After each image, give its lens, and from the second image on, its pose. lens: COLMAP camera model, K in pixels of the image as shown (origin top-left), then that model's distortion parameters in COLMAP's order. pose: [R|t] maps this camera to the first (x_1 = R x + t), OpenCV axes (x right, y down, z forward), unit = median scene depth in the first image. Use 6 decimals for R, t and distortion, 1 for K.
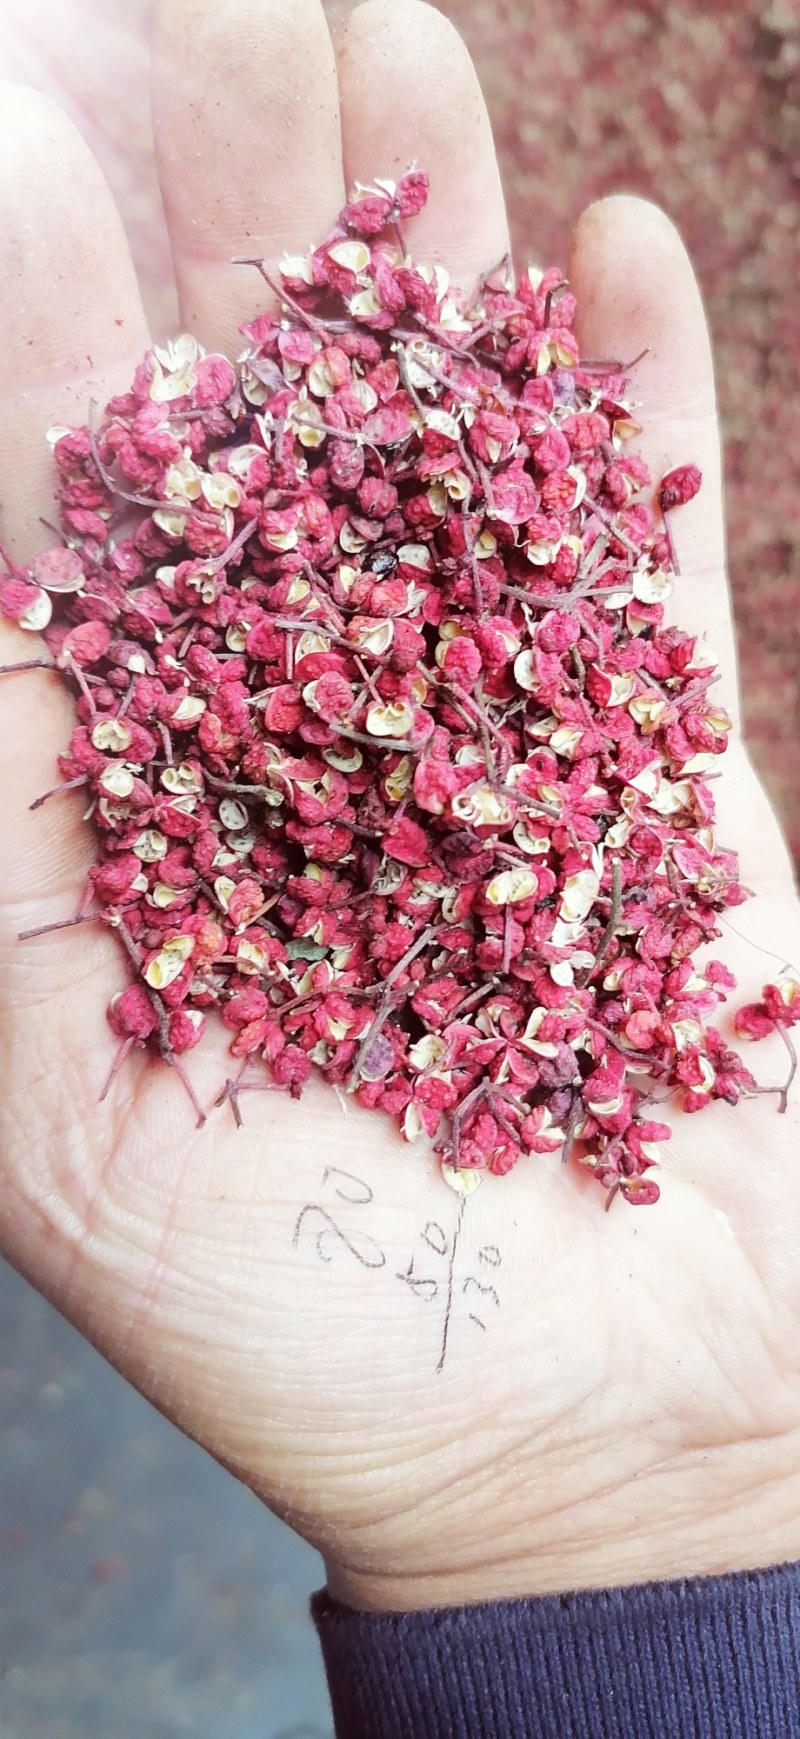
lens RADIAL K [[1365.3, 0, 380.6], [0, 1365.3, 870.6], [0, 0, 1]] dist [0.047876, -0.004705]
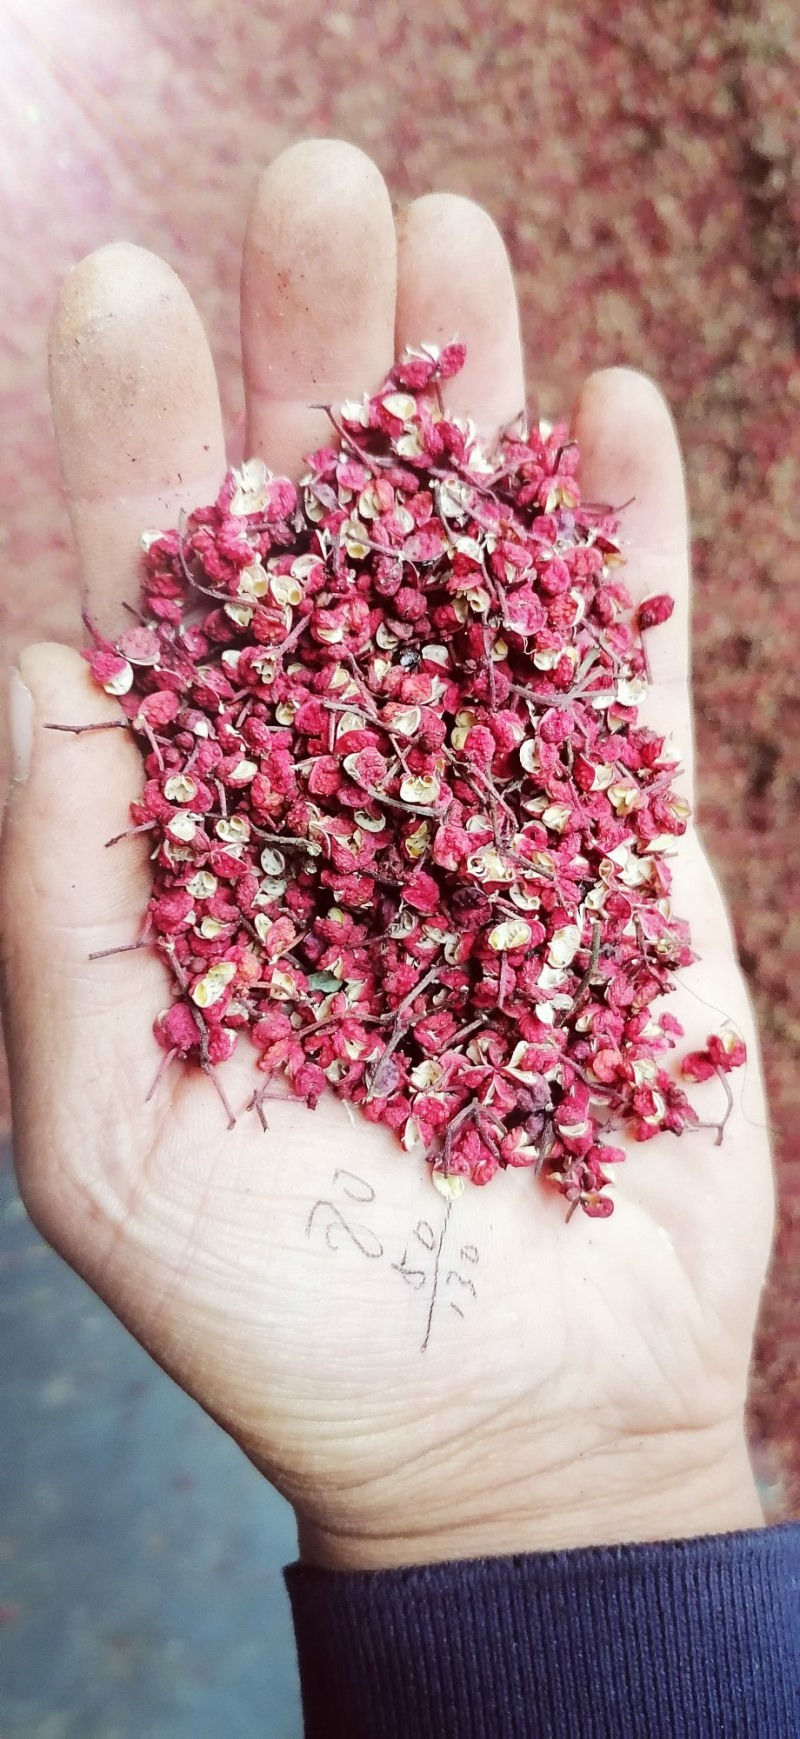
lens RADIAL K [[1325.6, 0, 400.0], [0, 1325.6, 869.5], [0, 0, 1]] dist [0.053034, -0.004039]
pose [[0.996449, 0.058012, 0.061023, -0.067787], [-0.054784, 0.997074, -0.053307, 0.019742], [-0.063937, 0.049774, 0.996712, -0.139573]]
